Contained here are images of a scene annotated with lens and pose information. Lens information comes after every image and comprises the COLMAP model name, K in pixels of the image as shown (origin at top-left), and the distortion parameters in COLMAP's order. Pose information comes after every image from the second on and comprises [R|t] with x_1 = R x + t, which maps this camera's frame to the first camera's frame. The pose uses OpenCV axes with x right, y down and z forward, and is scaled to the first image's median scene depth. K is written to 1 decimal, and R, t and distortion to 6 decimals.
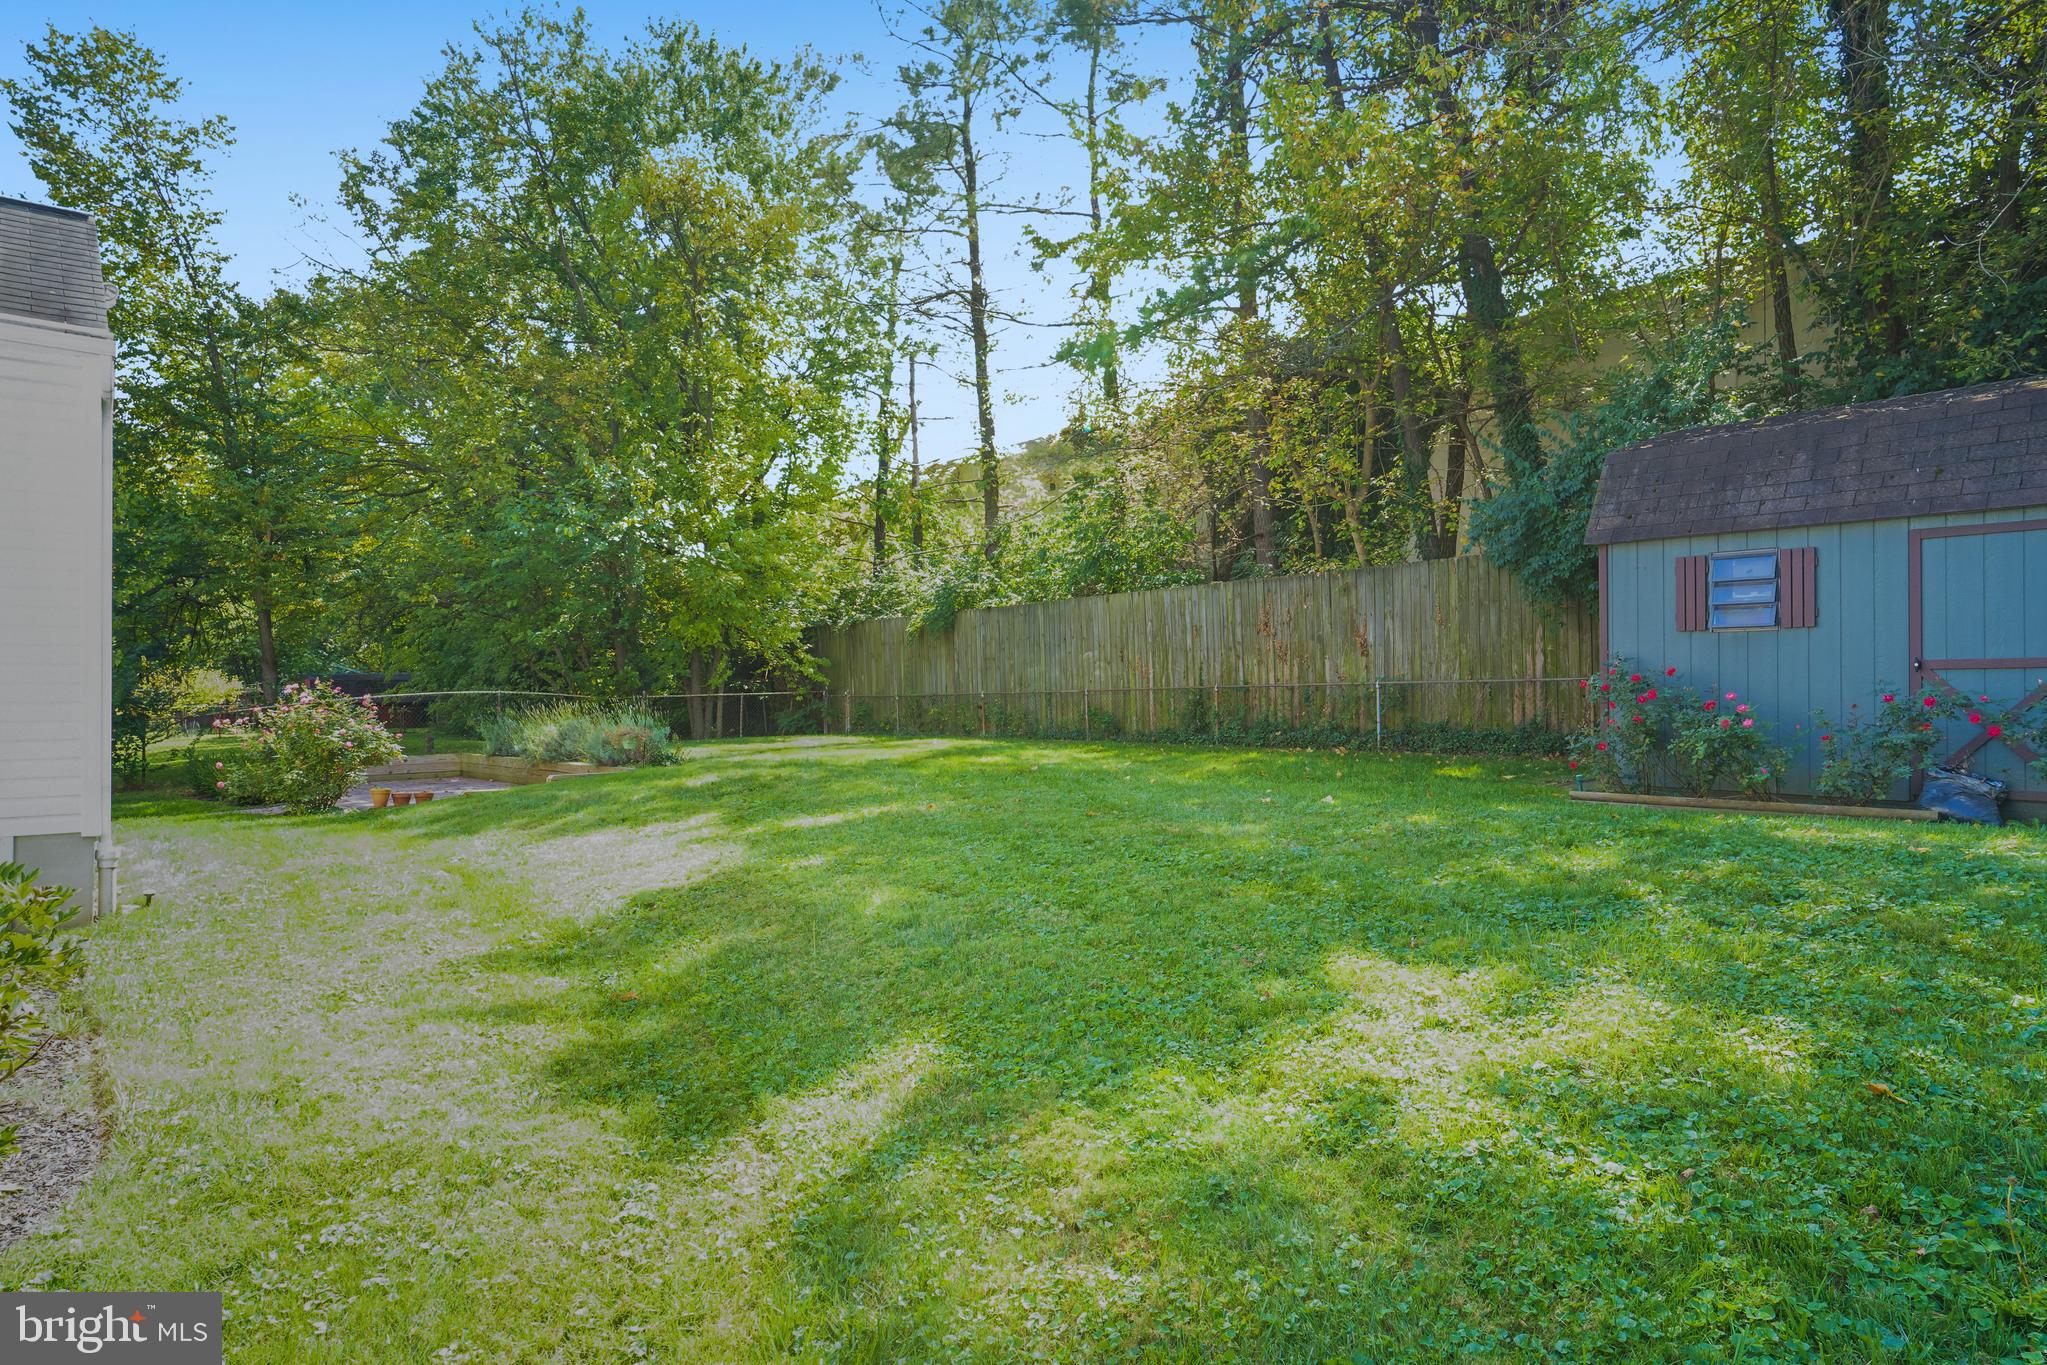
lens RADIAL K [[1235.3, 0, 1024.3], [0, 1235.3, 677.0], [0, 0, 1]] dist [-0.040872, 0.033695]
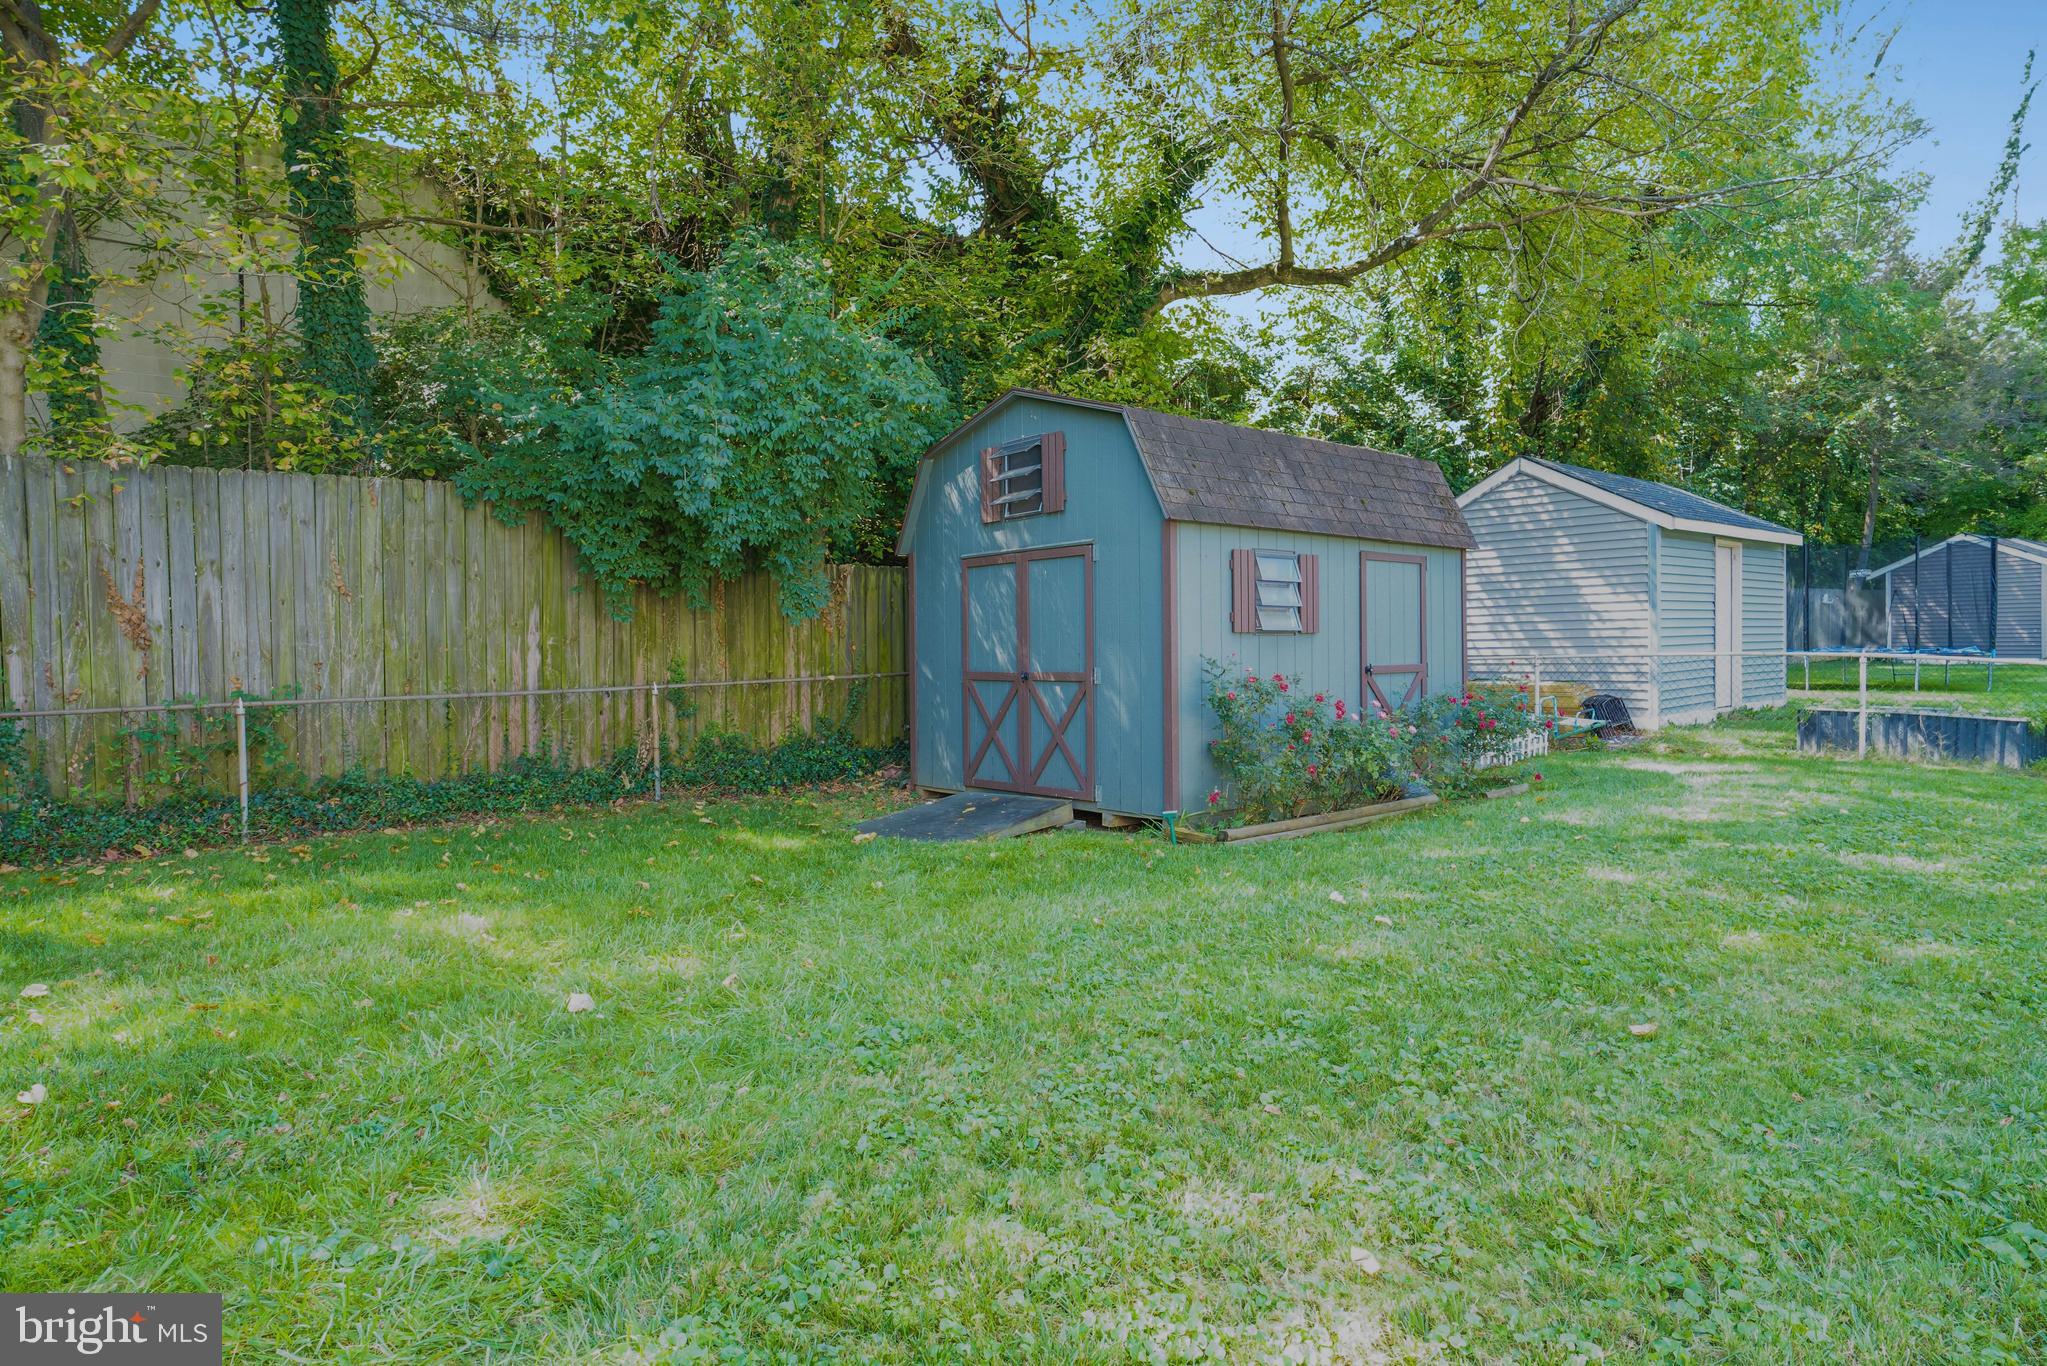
lens RADIAL K [[1235.3, 0, 1024.7], [0, 1235.3, 680.9], [0, 0, 1]] dist [-0.040872, 0.033695]
pose [[-0.031288, -0.014119, 0.999411, -0.360167], [0.006778, 0.999874, 0.014338, -0.016323], [-0.999487, 0.007222, -0.031188, 1.192301]]
